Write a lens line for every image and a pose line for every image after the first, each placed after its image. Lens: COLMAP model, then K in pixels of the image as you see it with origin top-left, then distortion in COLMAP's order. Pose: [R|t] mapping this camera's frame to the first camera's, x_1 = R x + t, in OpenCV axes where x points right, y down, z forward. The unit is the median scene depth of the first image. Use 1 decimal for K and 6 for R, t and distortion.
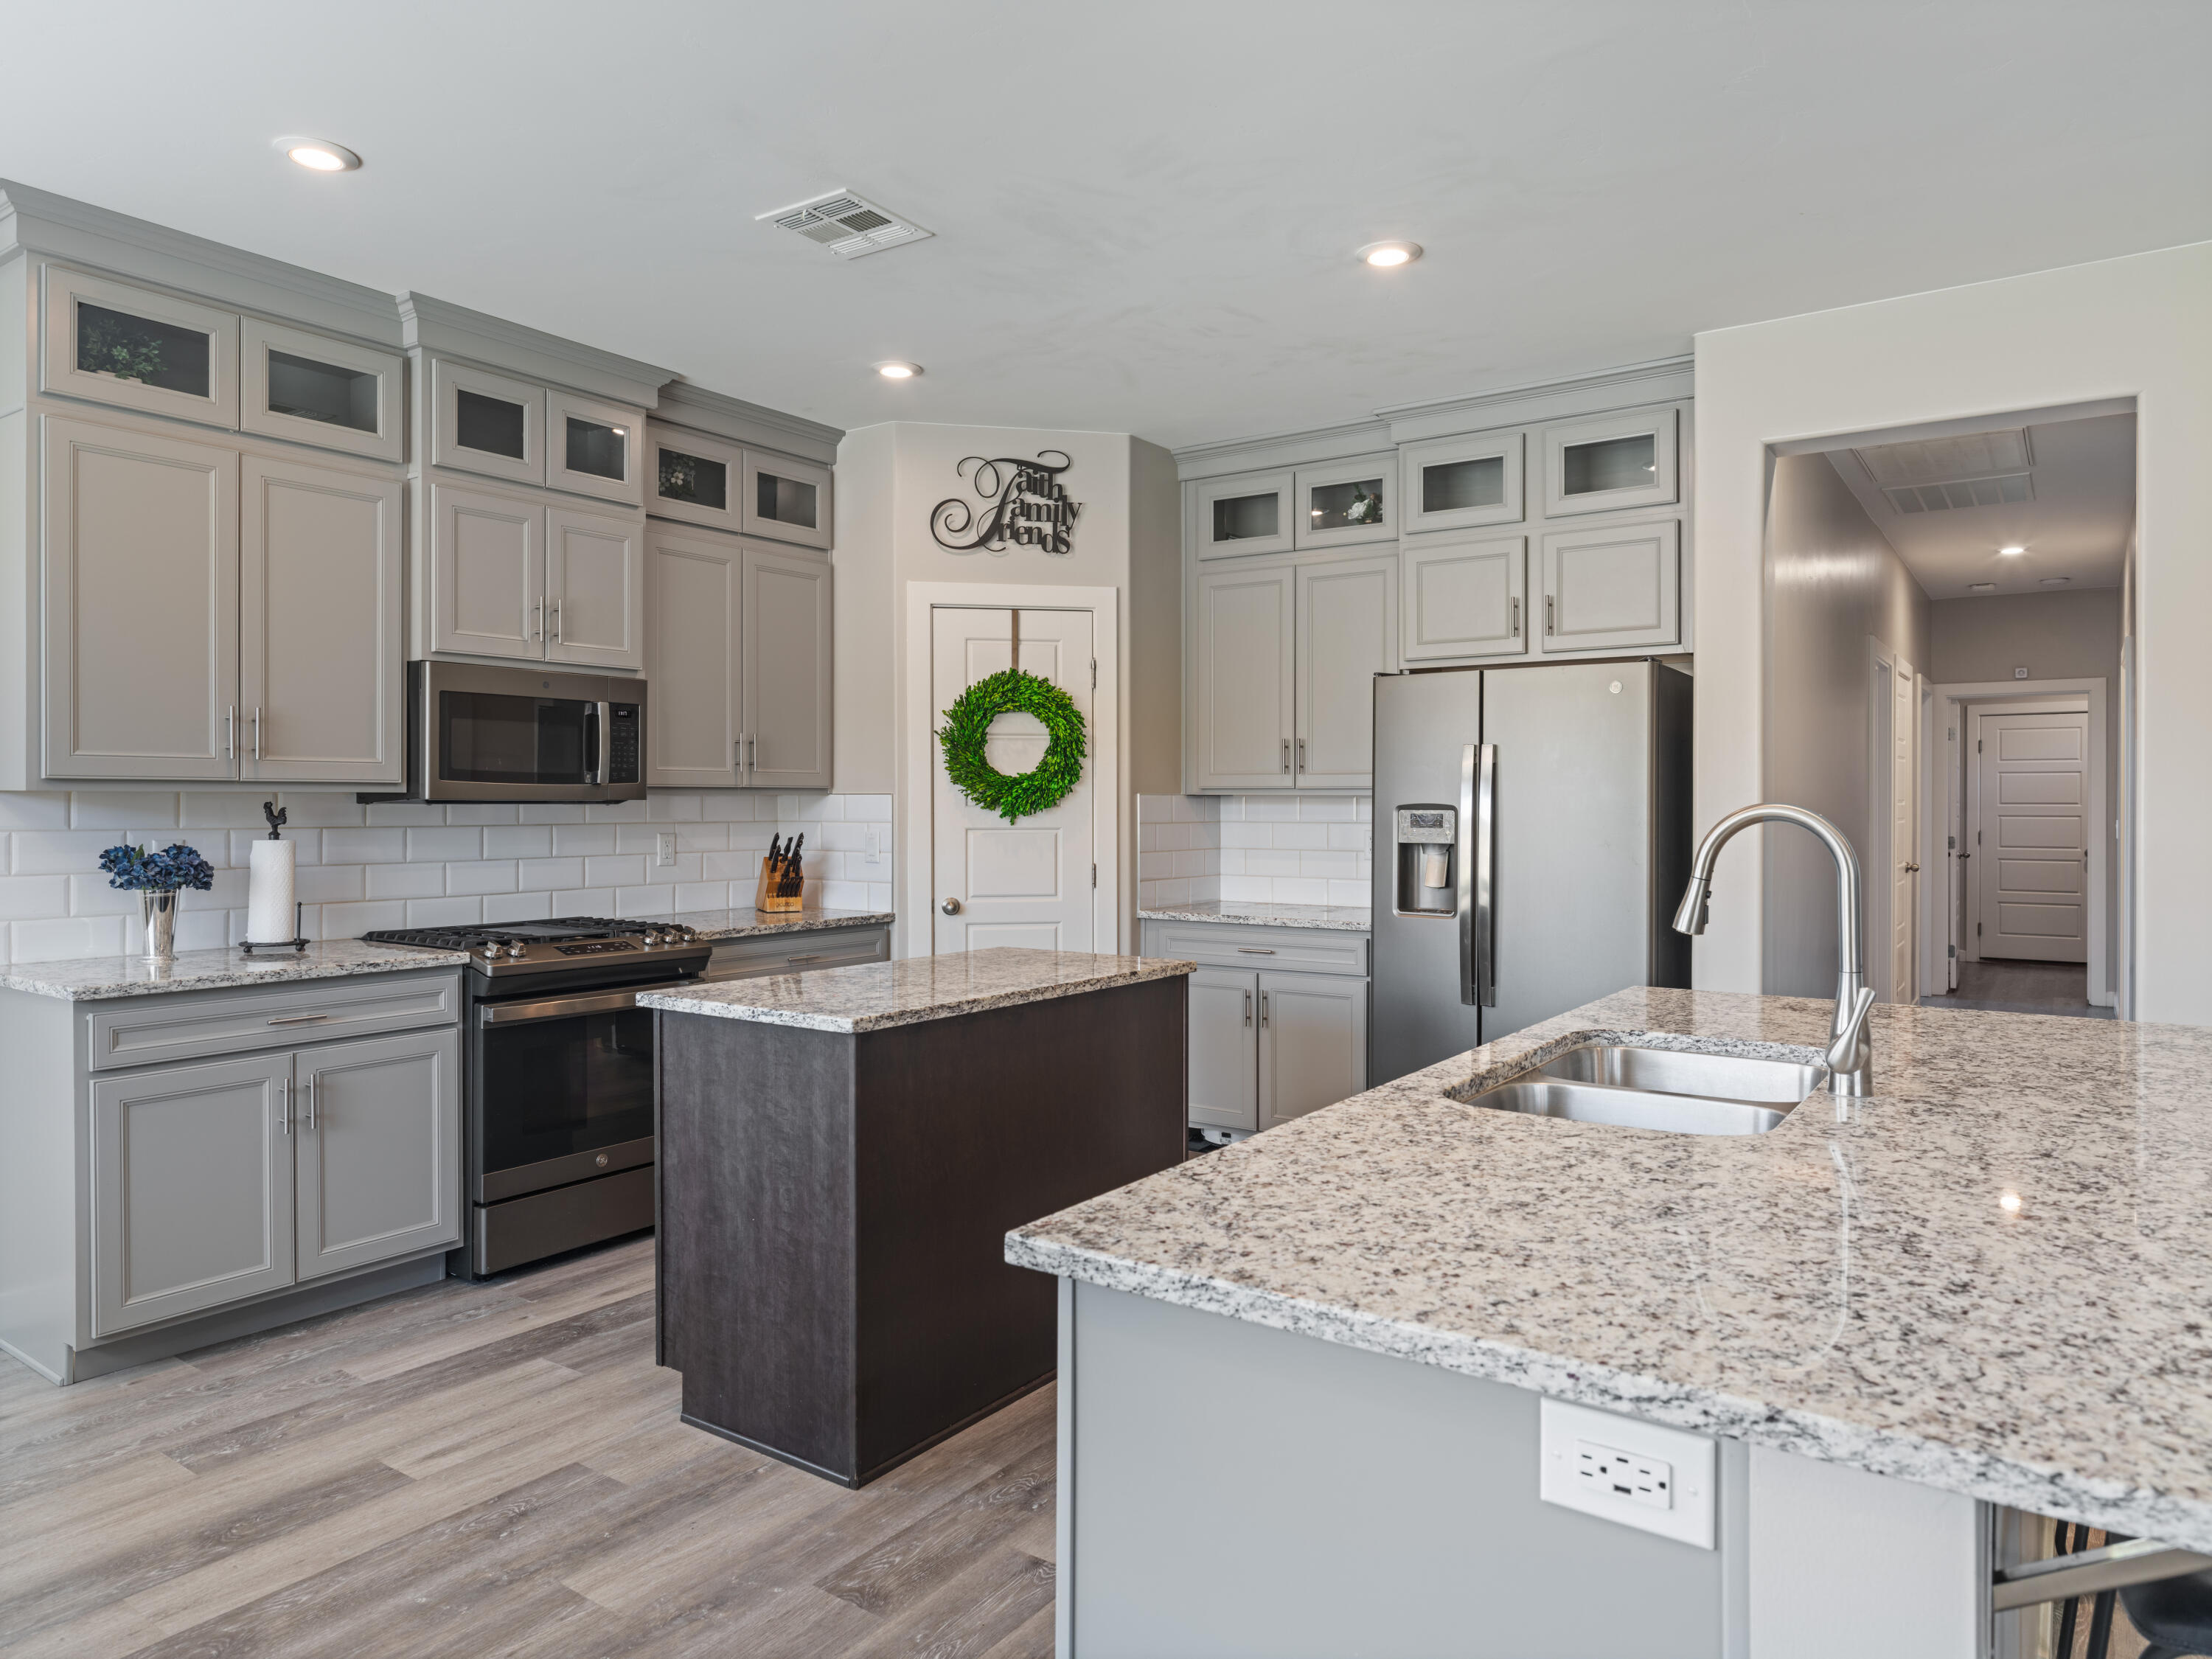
lens RADIAL K [[1357.2, 0, 1107.1], [0, 1357.2, 831.8], [0, 0, 1]] dist [-0.032220, 0.005748]
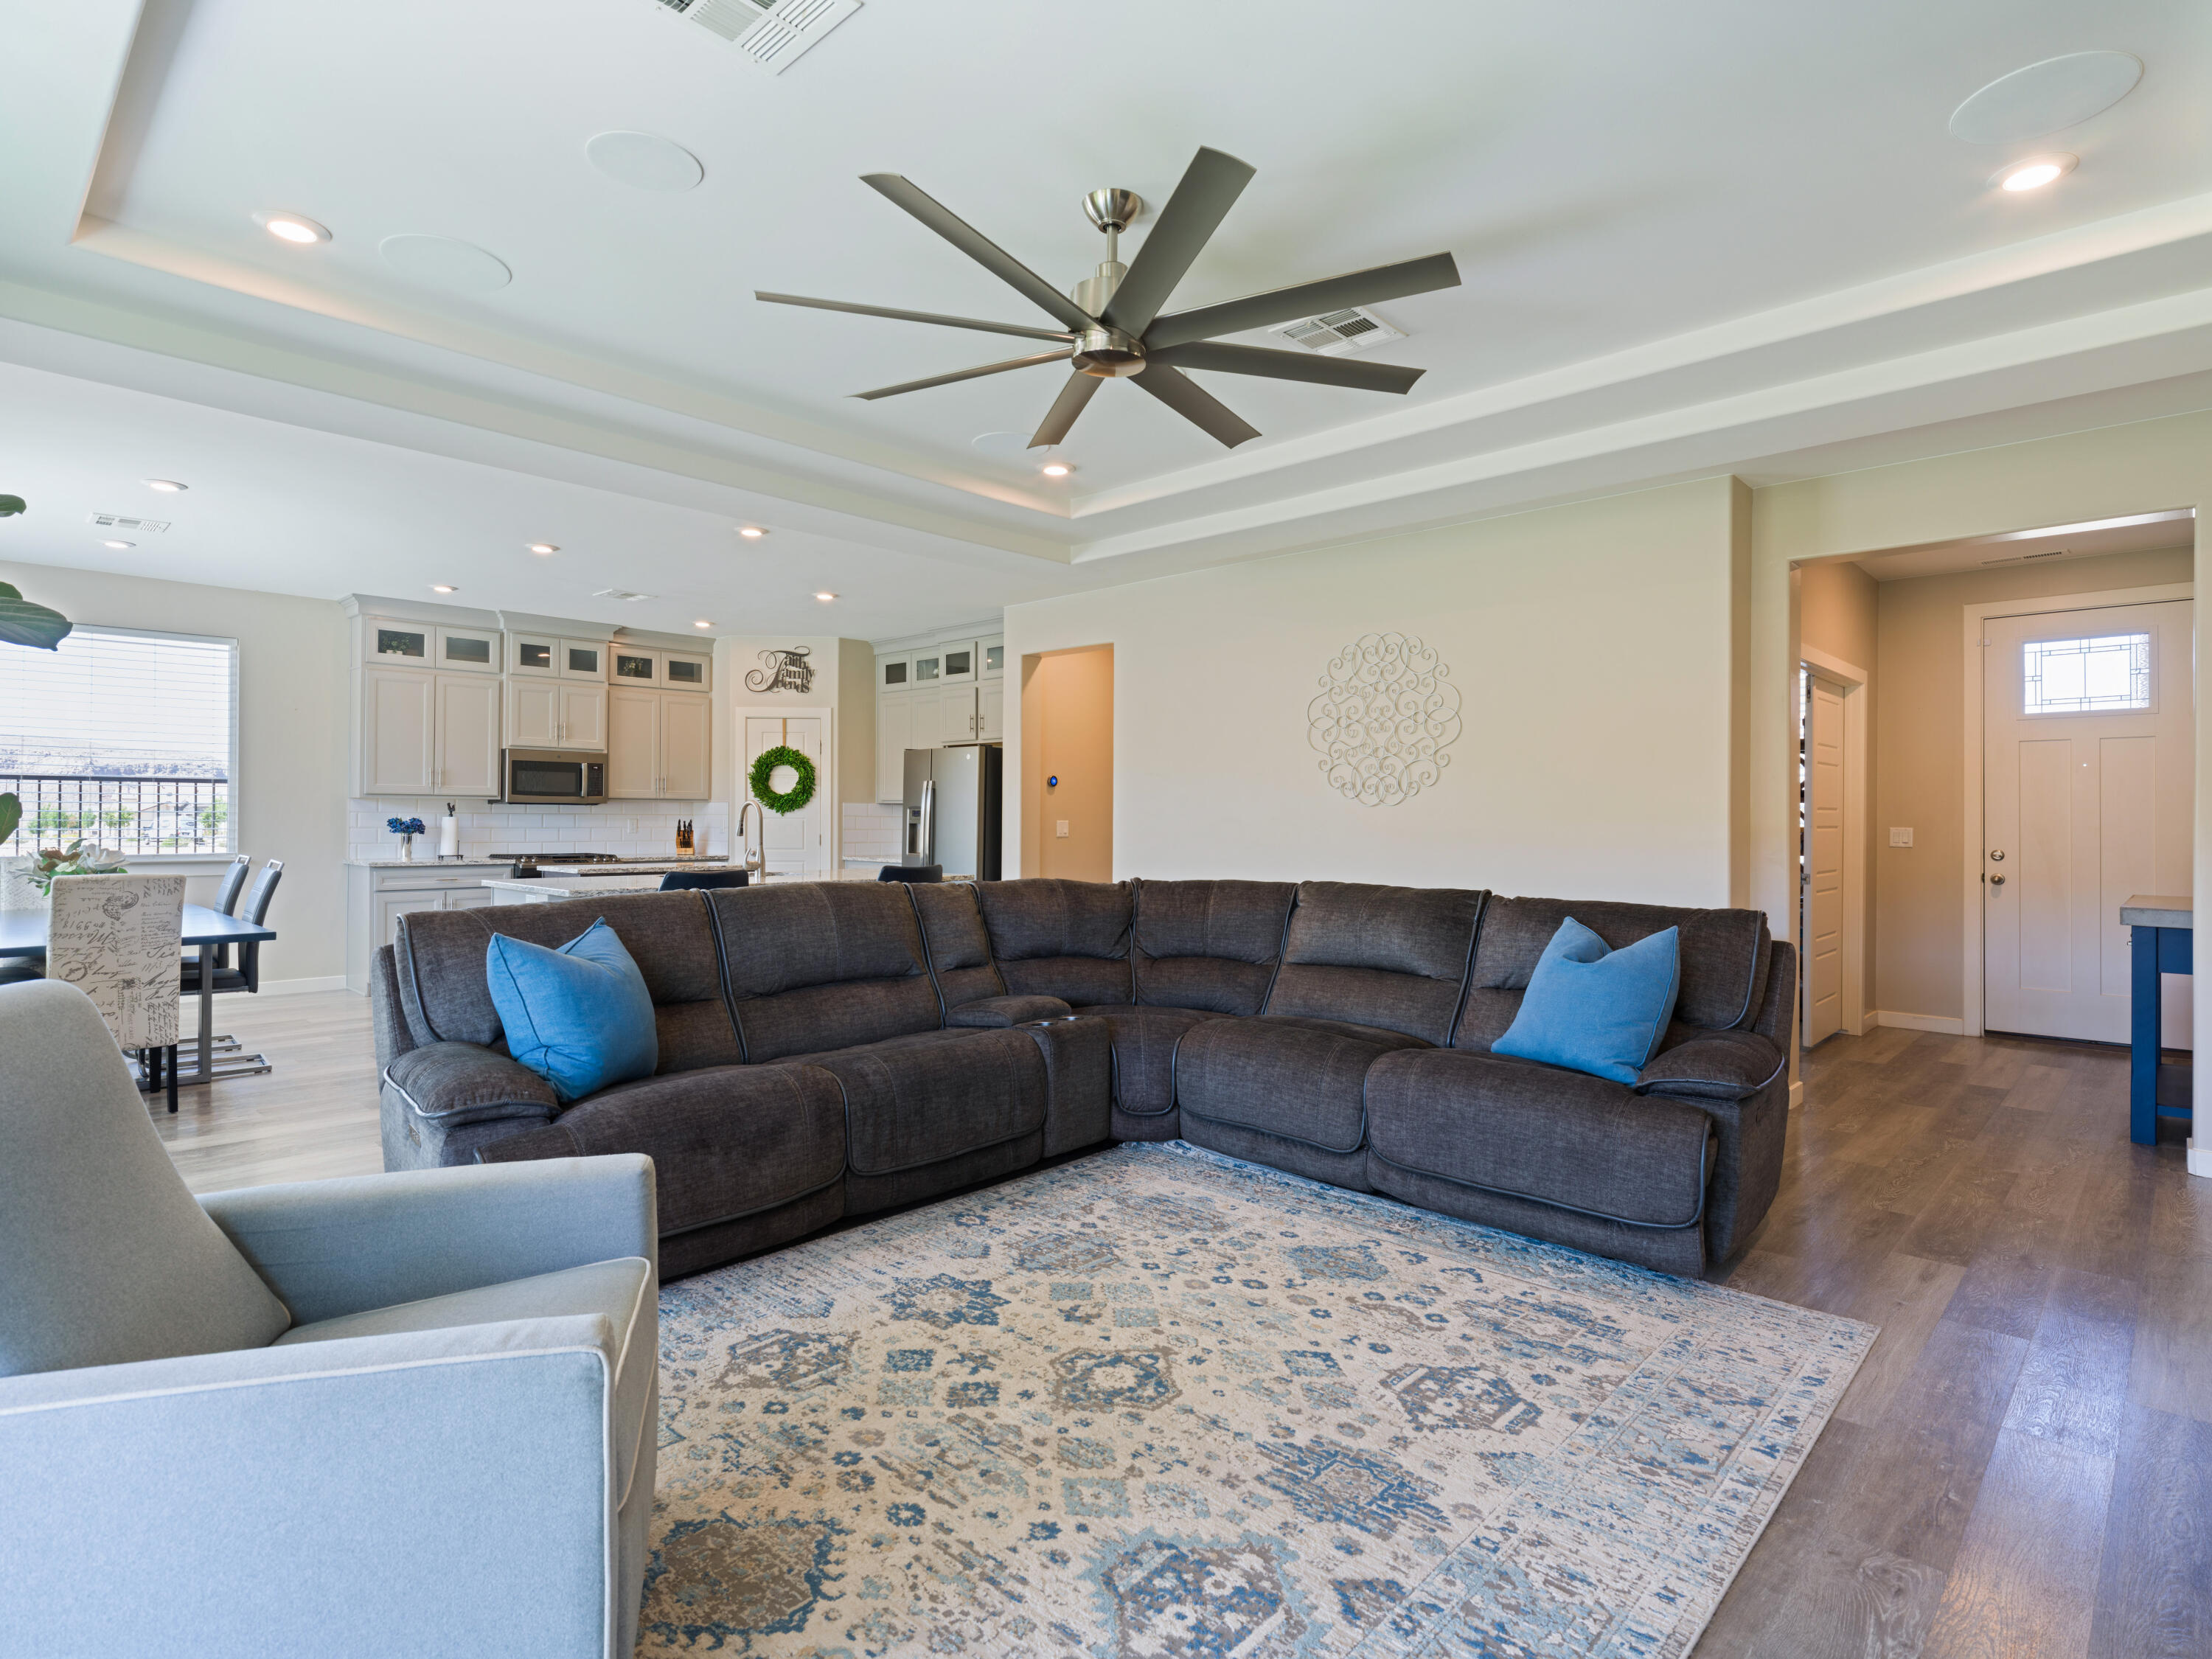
lens RADIAL K [[1148.4, 0, 1101.1], [0, 1148.4, 824.3], [0, 0, 1]] dist [0.001066, -0.000796]
pose [[0.988309, 0.010406, -0.152107, 0.736063], [-0.012032, 0.999880, -0.009772, 0.020120], [0.151987, 0.011488, 0.988316, -0.776162]]
